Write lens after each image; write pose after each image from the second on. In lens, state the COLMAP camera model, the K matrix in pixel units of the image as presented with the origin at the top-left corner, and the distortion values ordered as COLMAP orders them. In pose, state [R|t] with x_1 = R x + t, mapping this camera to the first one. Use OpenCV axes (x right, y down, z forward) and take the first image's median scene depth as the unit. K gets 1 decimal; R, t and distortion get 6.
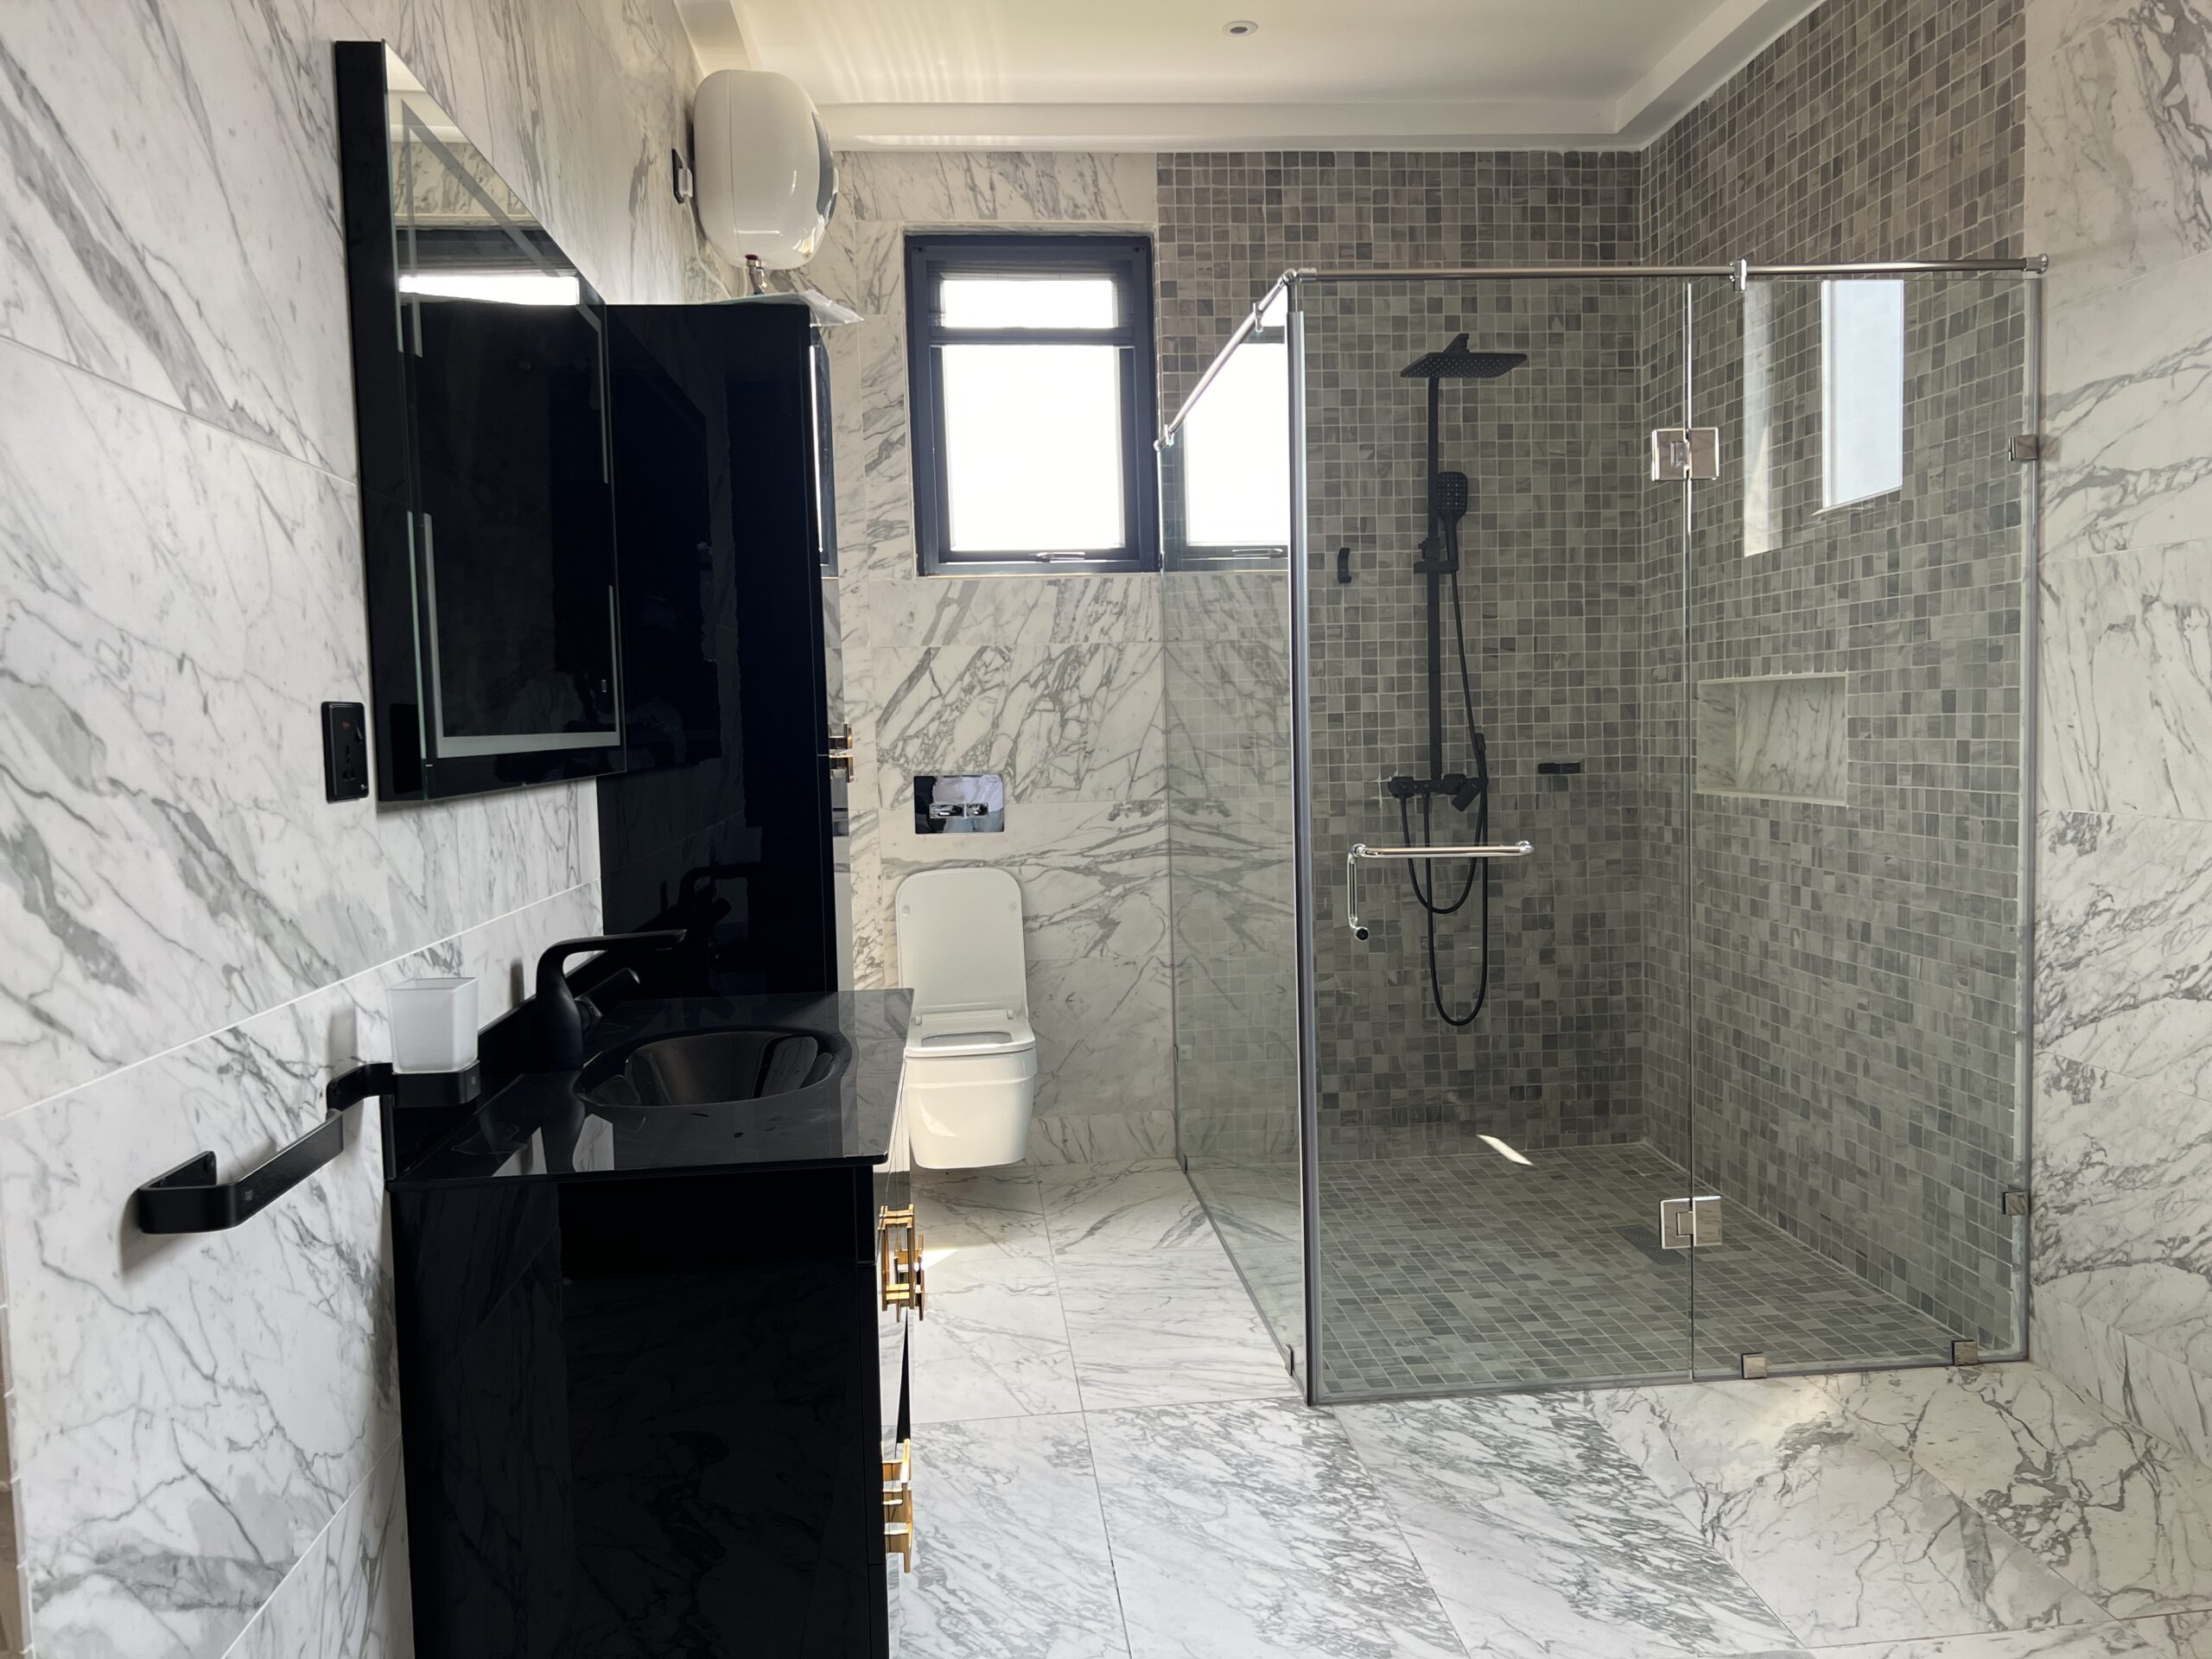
lens RADIAL K [[1650.0, 0, 1089.0], [0, 1650.0, 837.2], [0, 0, 1]] dist [0.064051, -0.075104]
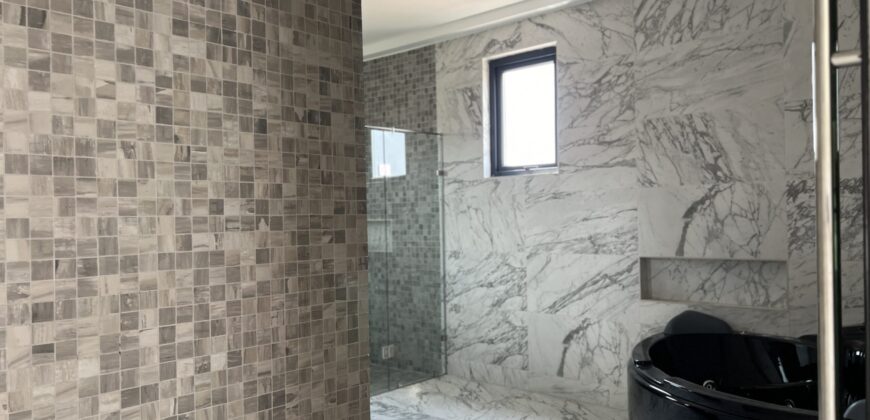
lens RADIAL K [[652.4, 0, 437.8], [0, 652.4, 216.9], [0, 0, 1]] dist [0.052693, -0.059752]
pose [[0.739297, 0.010695, 0.673295, -0.648264], [0.048945, 0.996376, -0.069570, 0.014883], [-0.671599, 0.084387, 0.736094, -0.312501]]
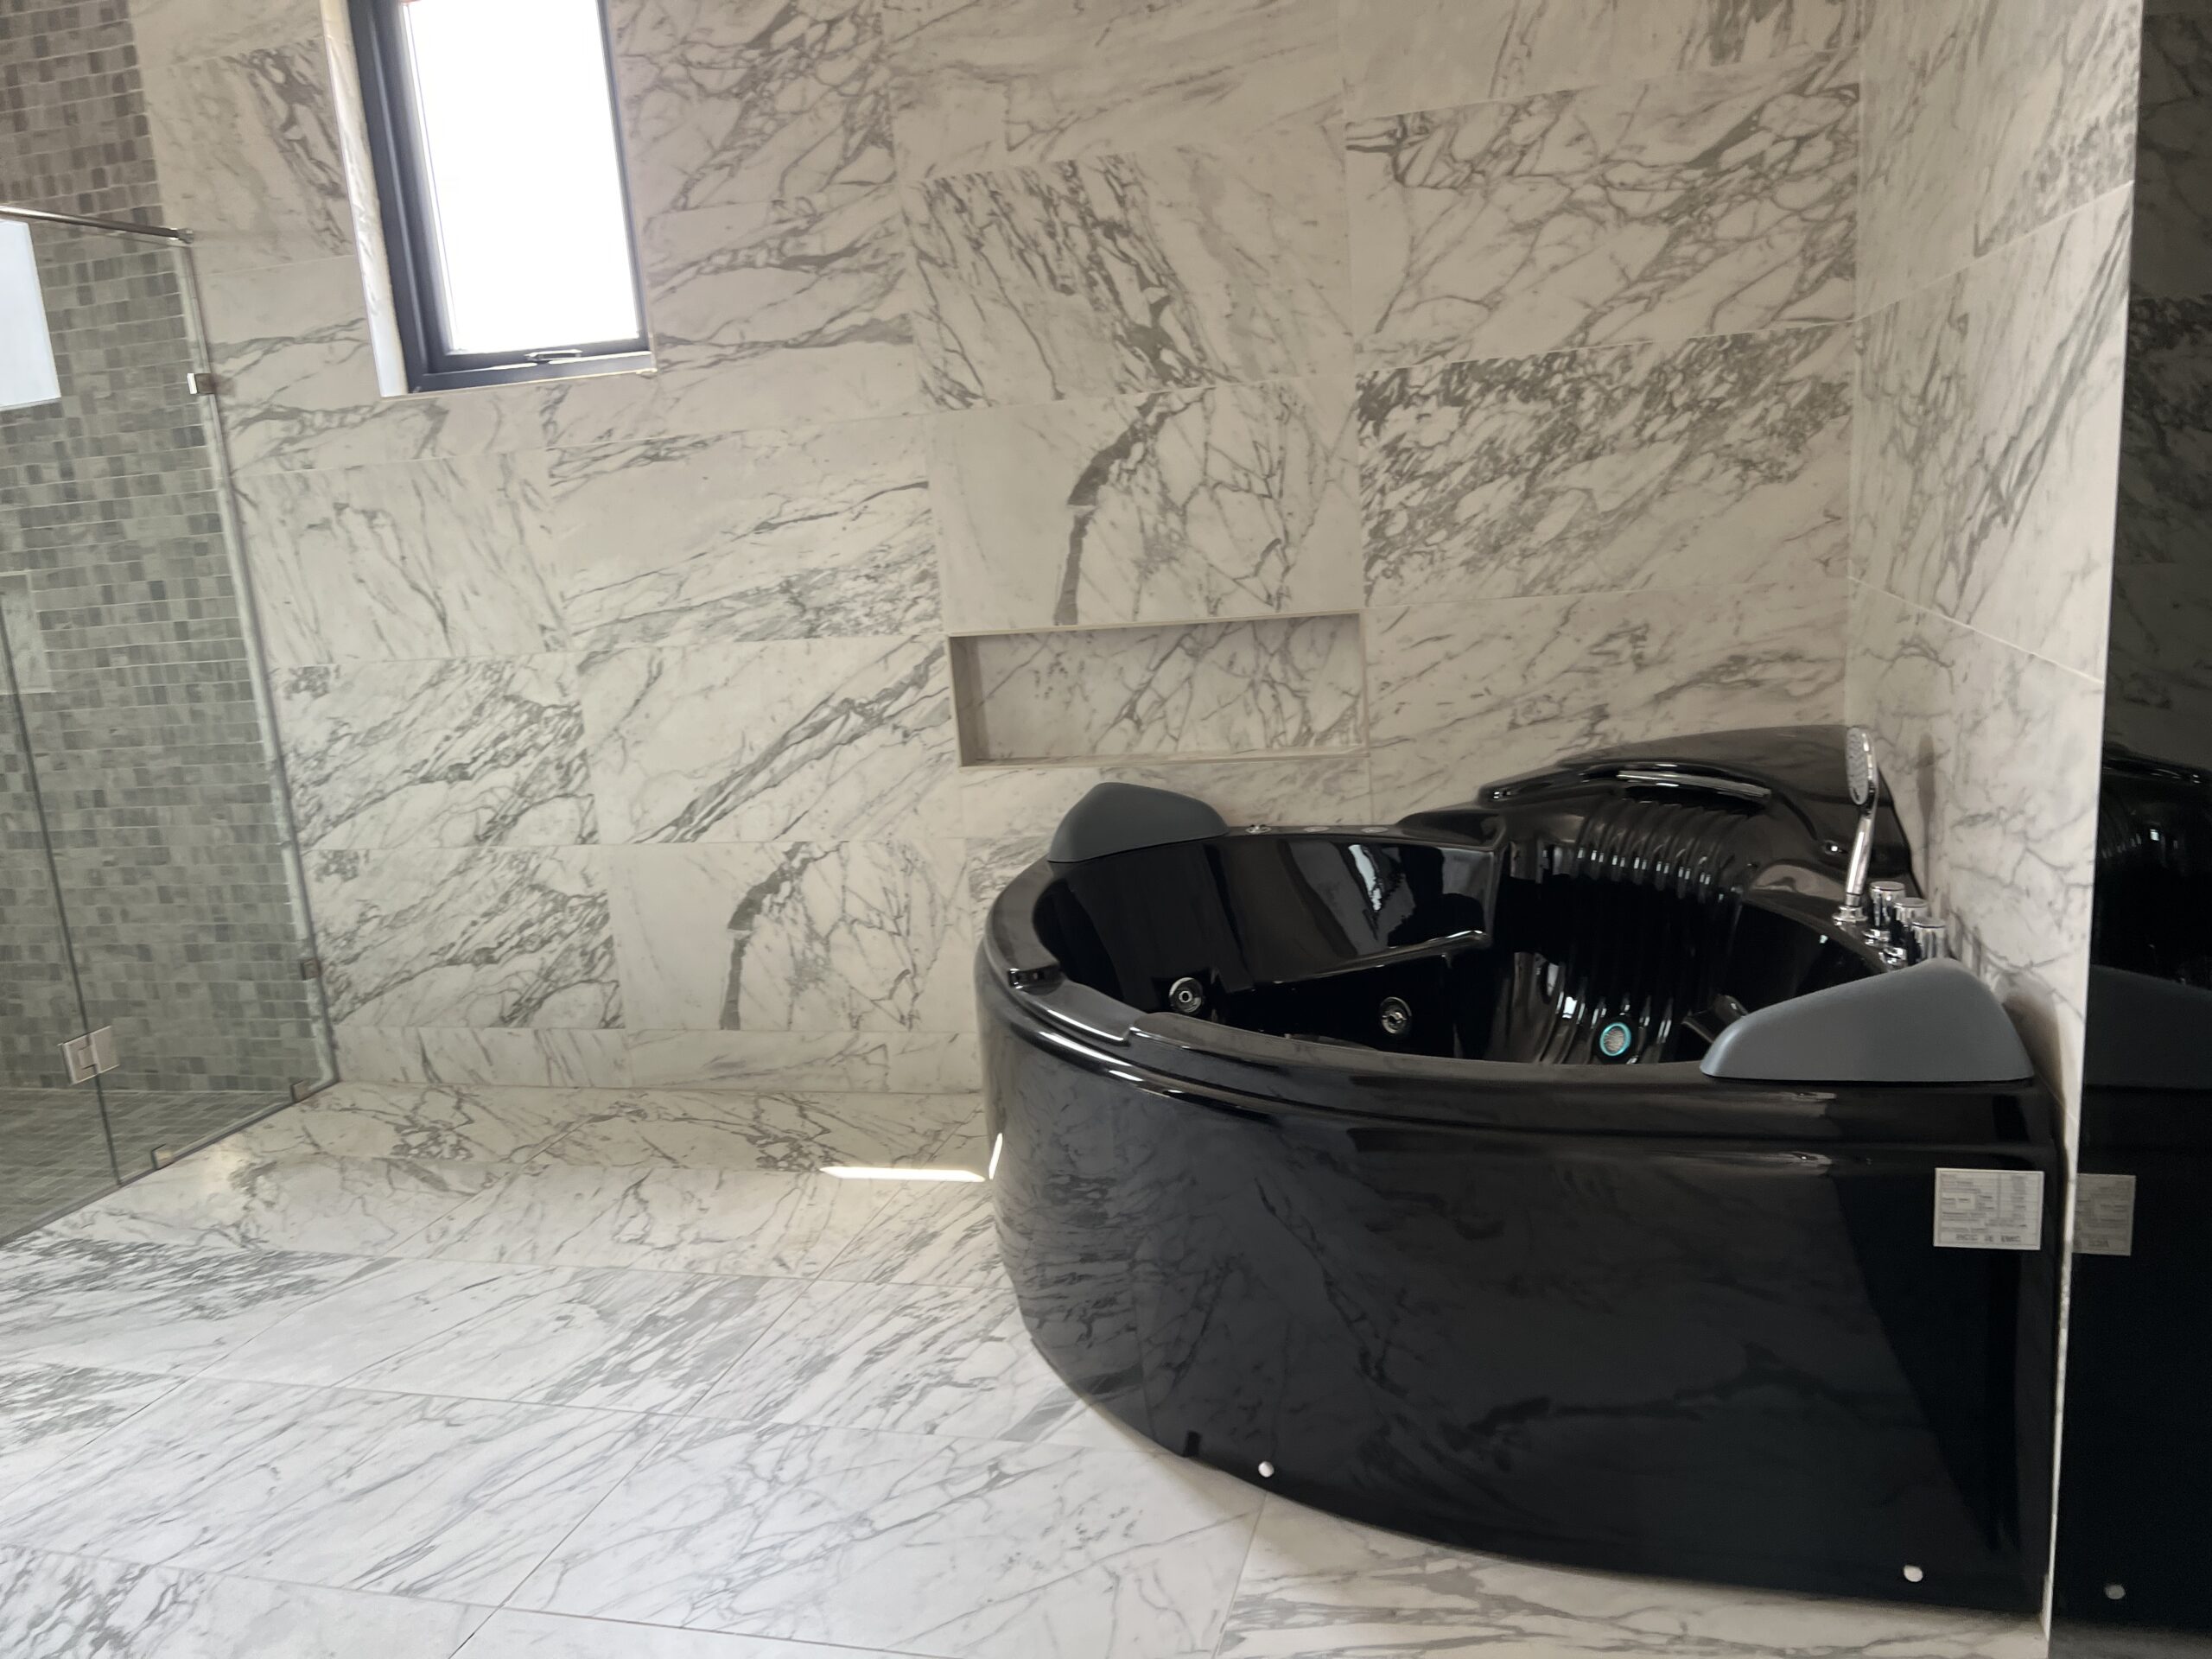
lens RADIAL K [[1650.0, 0, 1134.2], [0, 1650.0, 872.3], [0, 0, 1]] dist [0.064051, -0.075104]
pose [[0.340816, -0.190930, 0.920538, -0.424771], [0.128247, 0.979449, 0.155667, 0.022205], [-0.931342, 0.065003, 0.358298, -0.084032]]
